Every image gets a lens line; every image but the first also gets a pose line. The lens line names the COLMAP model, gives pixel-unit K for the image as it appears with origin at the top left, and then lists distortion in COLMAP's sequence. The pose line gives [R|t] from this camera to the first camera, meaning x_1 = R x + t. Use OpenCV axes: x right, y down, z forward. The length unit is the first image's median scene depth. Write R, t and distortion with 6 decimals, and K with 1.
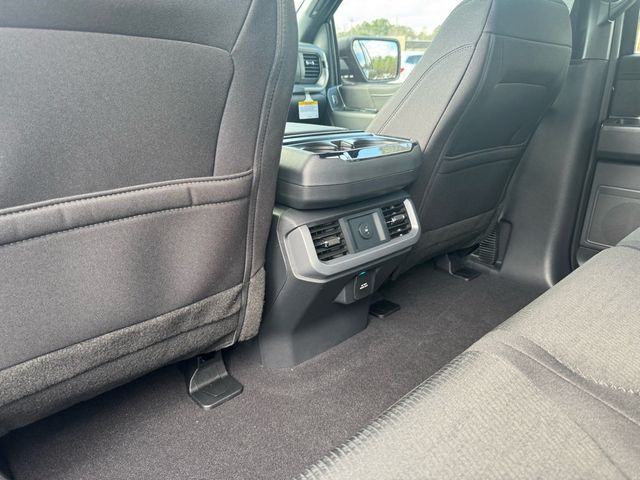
lens RADIAL K [[453.9, 0, 317.2], [0, 453.9, 250.2], [0, 0, 1]] dist [0.031462, -0.038699]
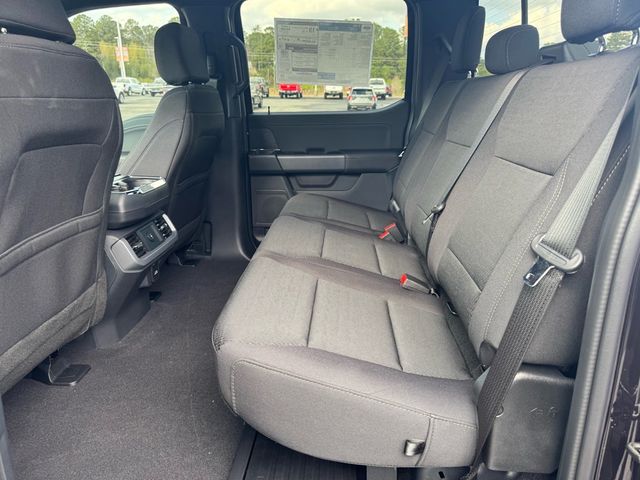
lens RADIAL K [[453.9, 0, 311.8], [0, 453.9, 247.4], [0, 0, 1]] dist [0.031462, -0.038699]
pose [[0.735006, -0.215848, 0.642788, -0.555000], [0.246225, 0.968232, 0.043582, 0.067979], [-0.631775, 0.126237, 0.764804, -0.612441]]
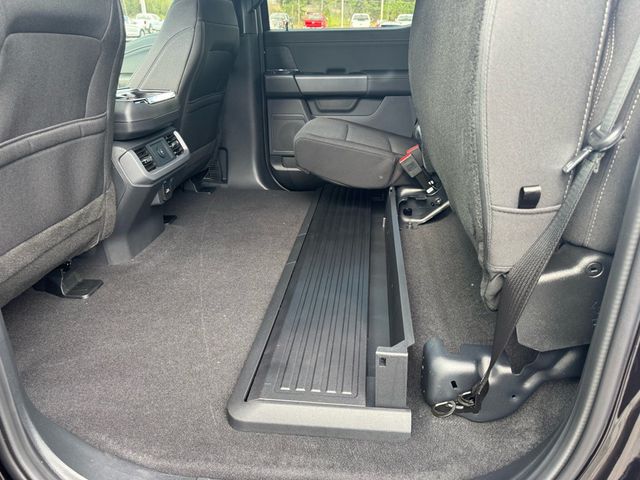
lens RADIAL K [[453.9, 0, 314.5], [0, 453.9, 239.2], [0, 0, 1]] dist [0.031462, -0.038699]
pose [[0.765585, -0.265739, 0.585886, -0.515527], [0.234167, 0.963337, 0.130949, 0.171887], [-0.599204, 0.036942, 0.799744, -0.566681]]
